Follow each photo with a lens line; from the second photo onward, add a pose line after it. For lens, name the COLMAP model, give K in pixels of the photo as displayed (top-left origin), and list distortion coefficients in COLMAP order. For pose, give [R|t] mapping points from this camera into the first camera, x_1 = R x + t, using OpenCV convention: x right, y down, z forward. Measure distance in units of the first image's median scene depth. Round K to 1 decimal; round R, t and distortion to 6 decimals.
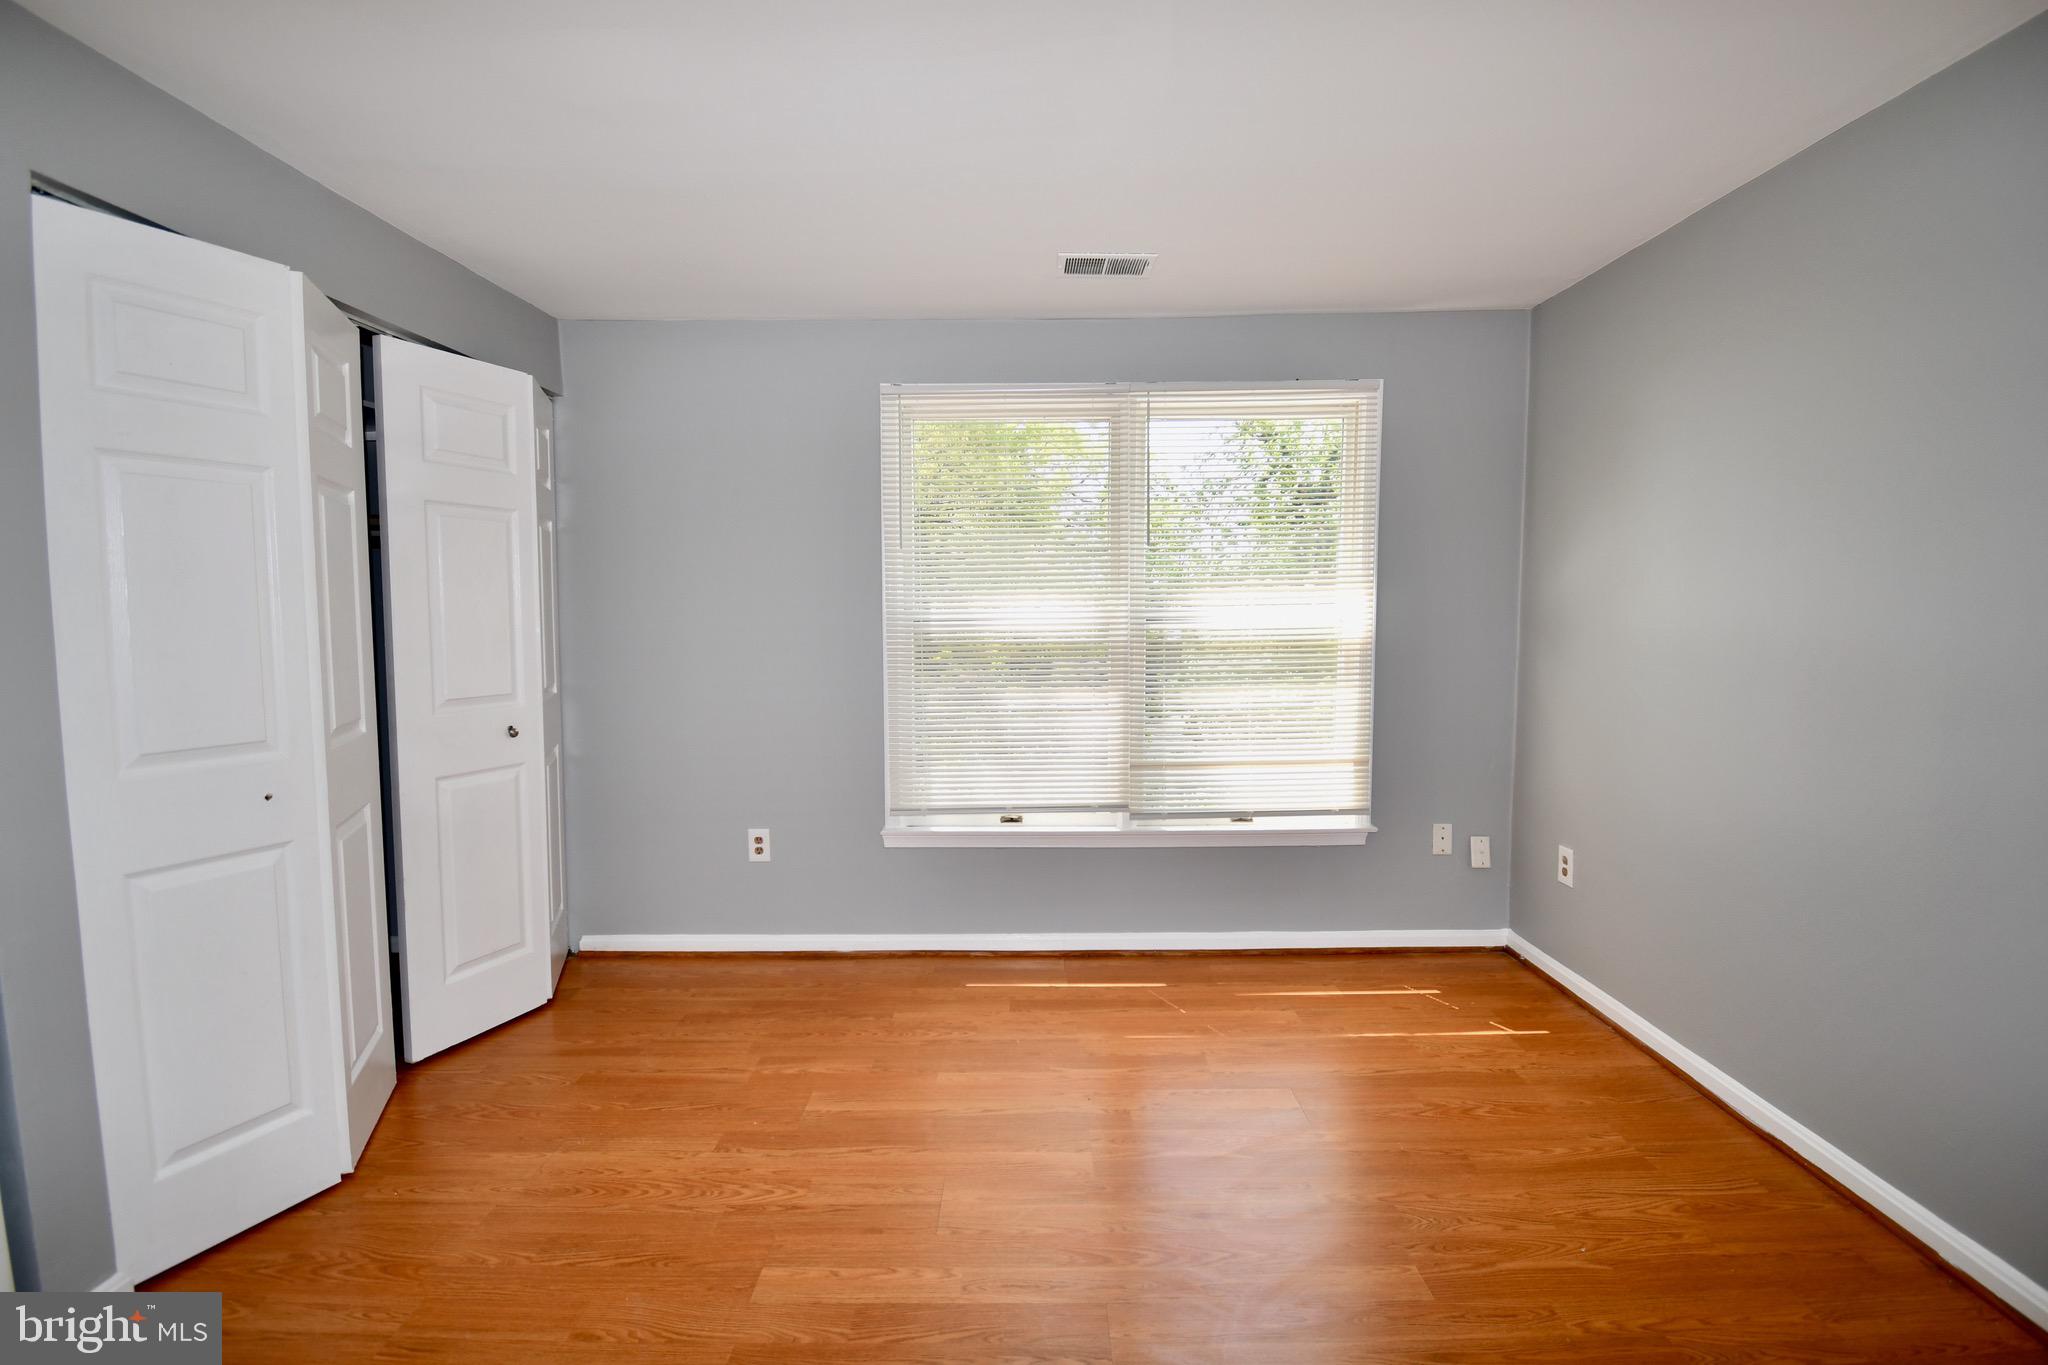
lens RADIAL K [[941.1, 0, 1026.4], [0, 941.1, 682.2], [0, 0, 1]] dist [0.024714, -0.028548]
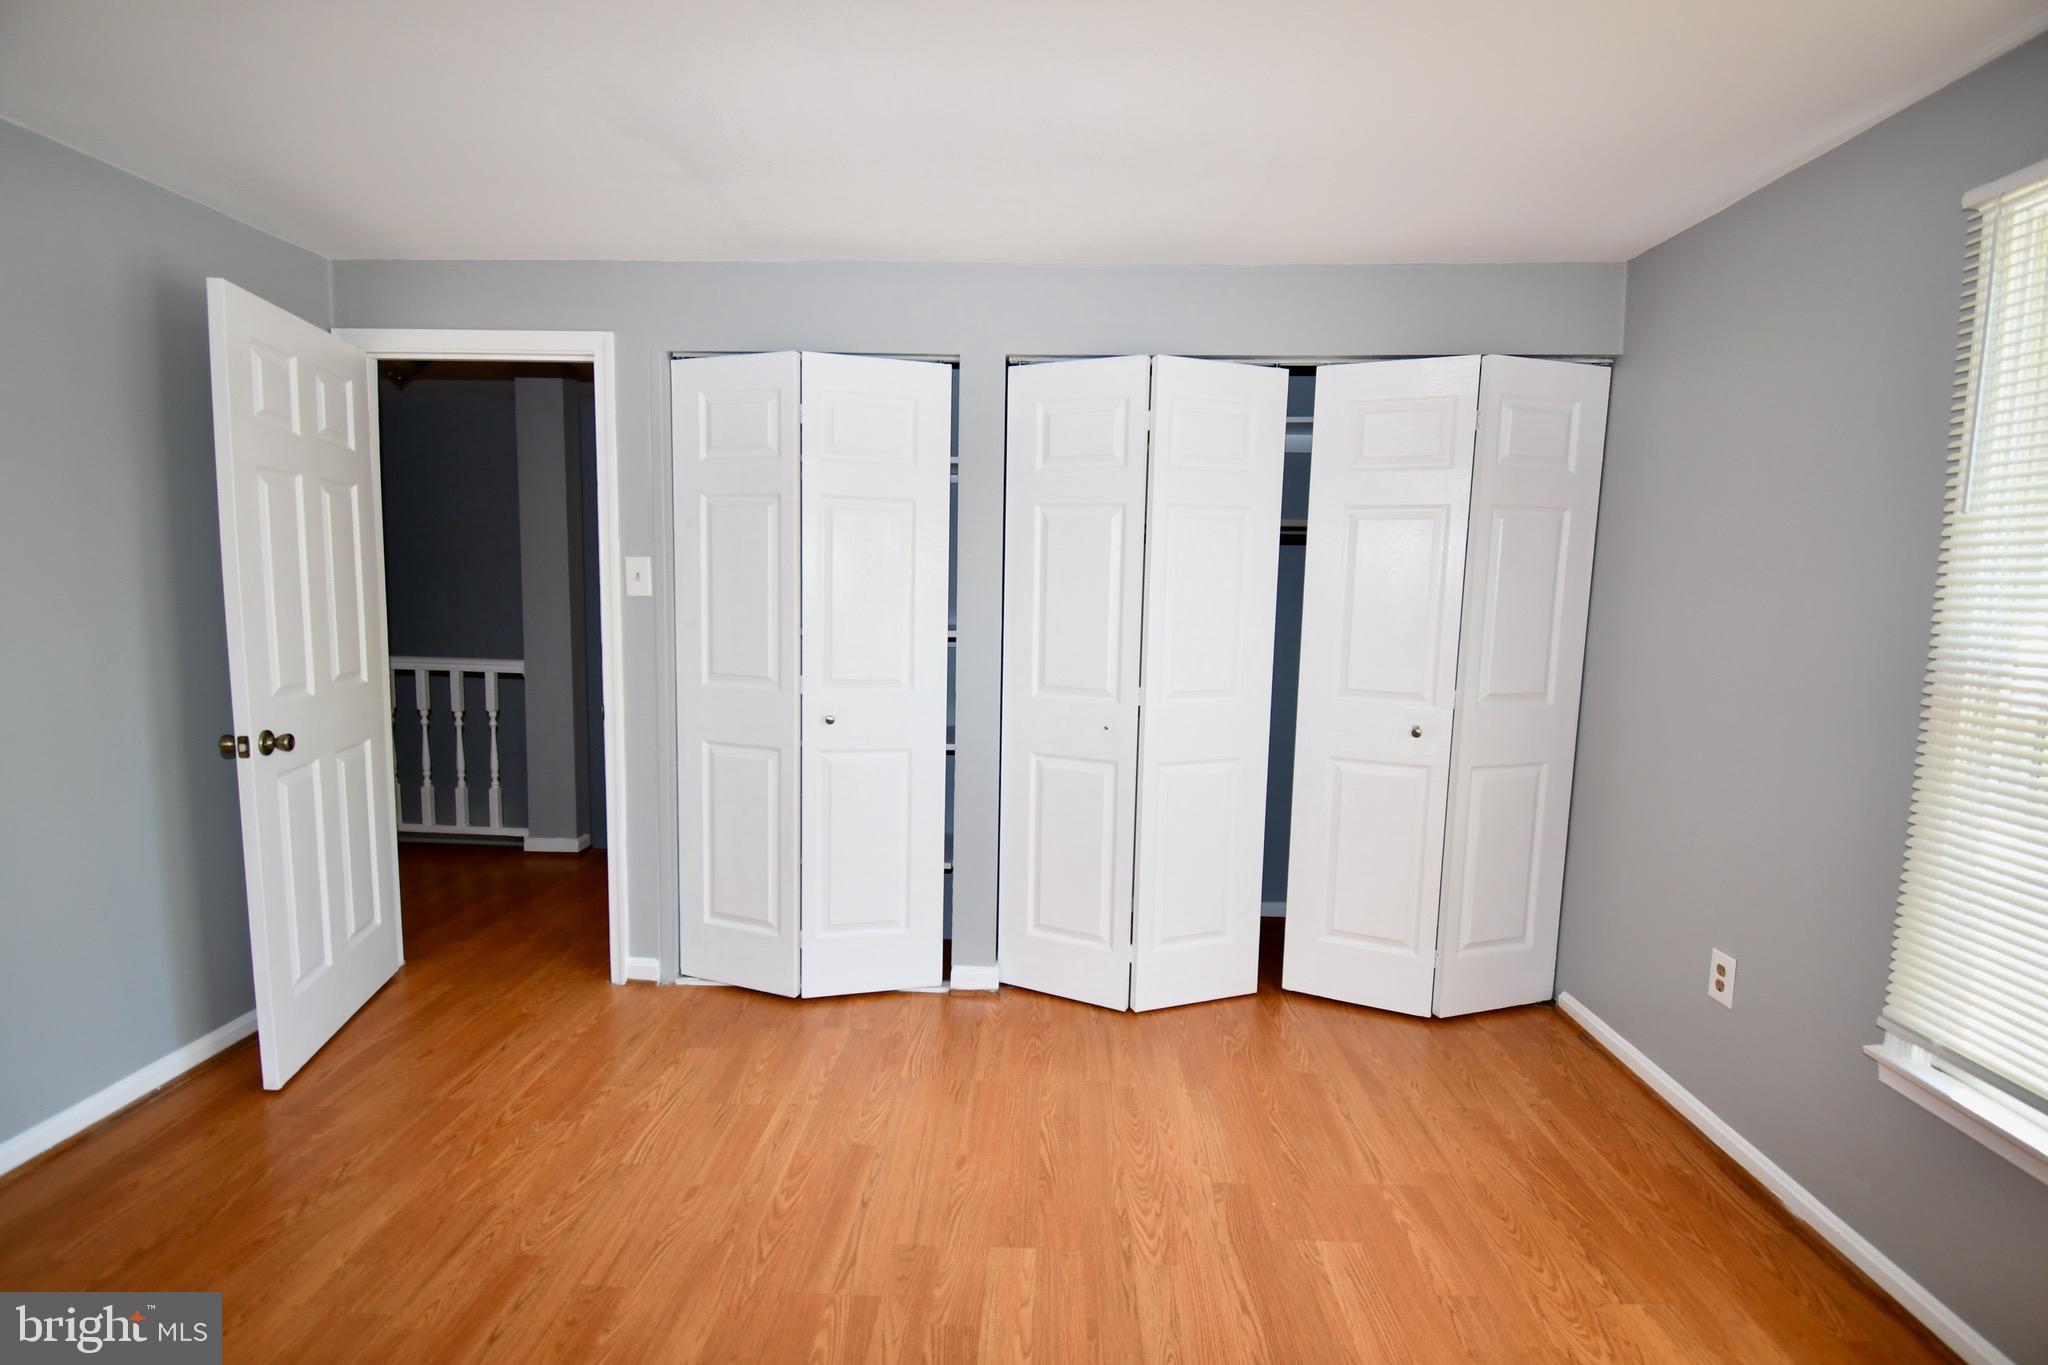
lens RADIAL K [[918.3, 0, 1026.1], [0, 918.3, 685.3], [0, 0, 1]] dist [0.015347, -0.023242]
pose [[-0.030304, 0.117738, -0.992582, 0.401618], [-0.101489, 0.987544, 0.120239, -0.066985], [0.994375, 0.104380, -0.017977, 0.585831]]
